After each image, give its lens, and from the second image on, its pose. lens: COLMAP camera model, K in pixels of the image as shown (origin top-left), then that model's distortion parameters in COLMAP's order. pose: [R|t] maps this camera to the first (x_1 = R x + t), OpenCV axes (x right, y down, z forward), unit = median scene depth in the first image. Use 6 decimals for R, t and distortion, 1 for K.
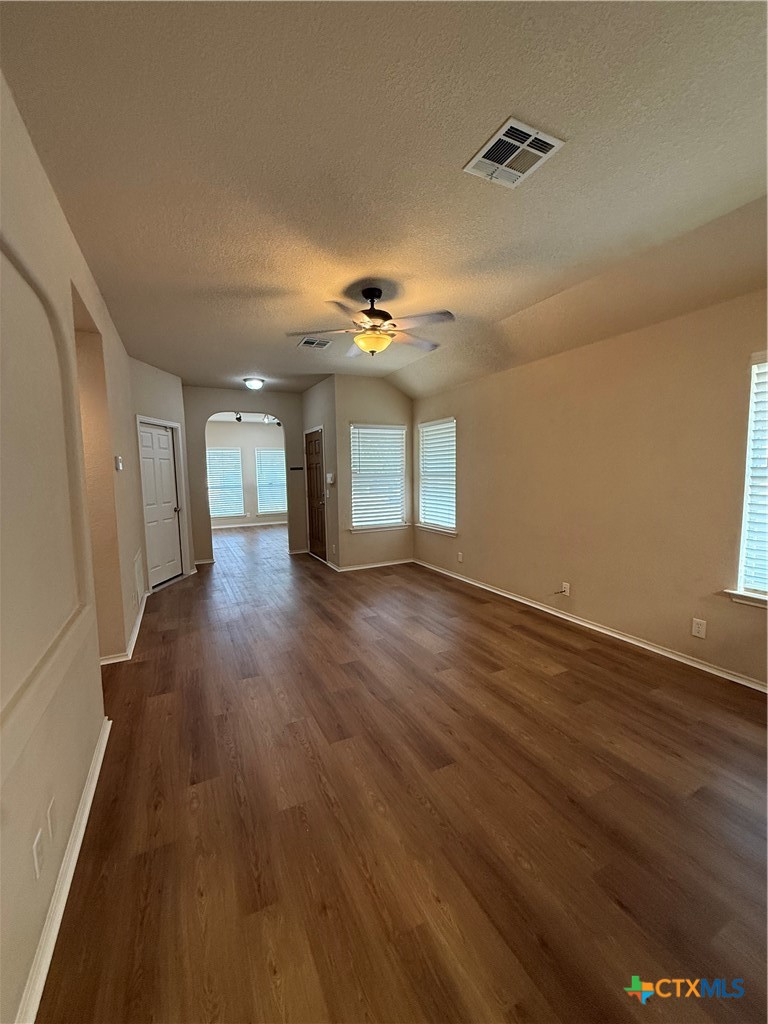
lens RADIAL K [[406.6, 0, 380.1], [0, 406.6, 515.1], [0, 0, 1]] dist [-0.000351, 0.000198]
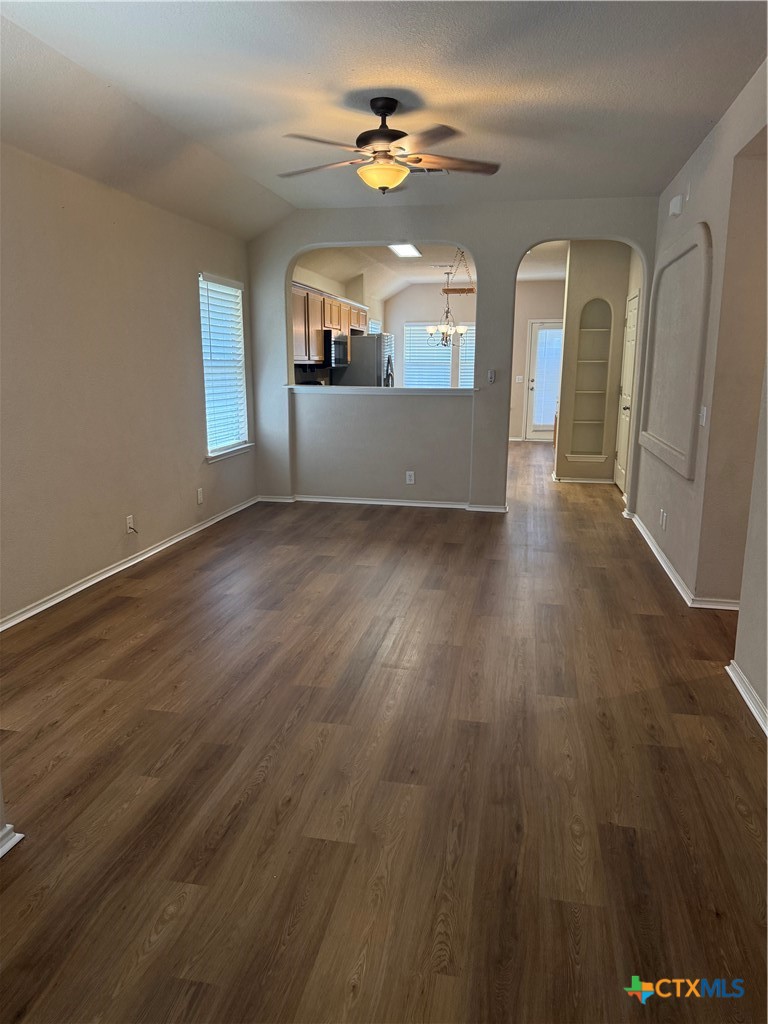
lens RADIAL K [[721.3, 0, 381.2], [0, 721.3, 507.2], [0, 0, 1]] dist [0.004586, -0.017039]
pose [[-0.788492, -0.105631, 0.605906, -0.878338], [0.080095, 0.959117, 0.271438, -0.212289], [-0.609807, 0.262557, -0.747796, 2.151493]]
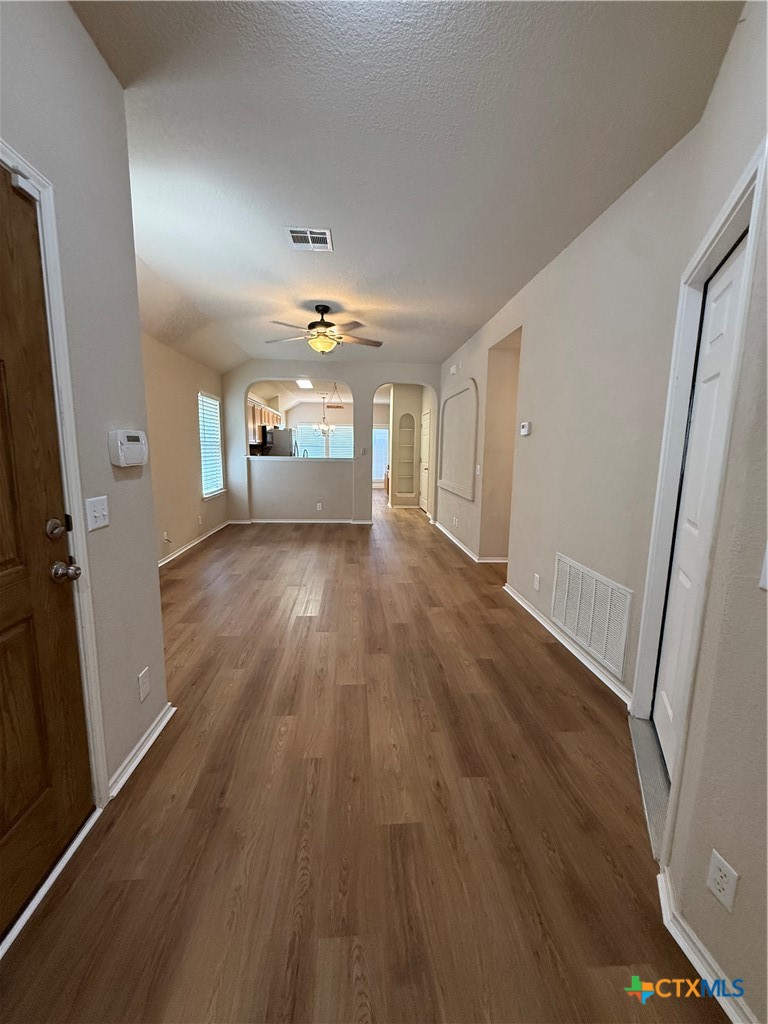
lens RADIAL K [[406.6, 0, 381.3], [0, 406.6, 505.2], [0, 0, 1]] dist [-0.000351, 0.000198]
pose [[-0.925046, -0.045977, 0.377062, -0.766603], [0.047019, 0.971154, 0.233770, -0.214802], [-0.376934, 0.233977, -0.896201, 2.326417]]
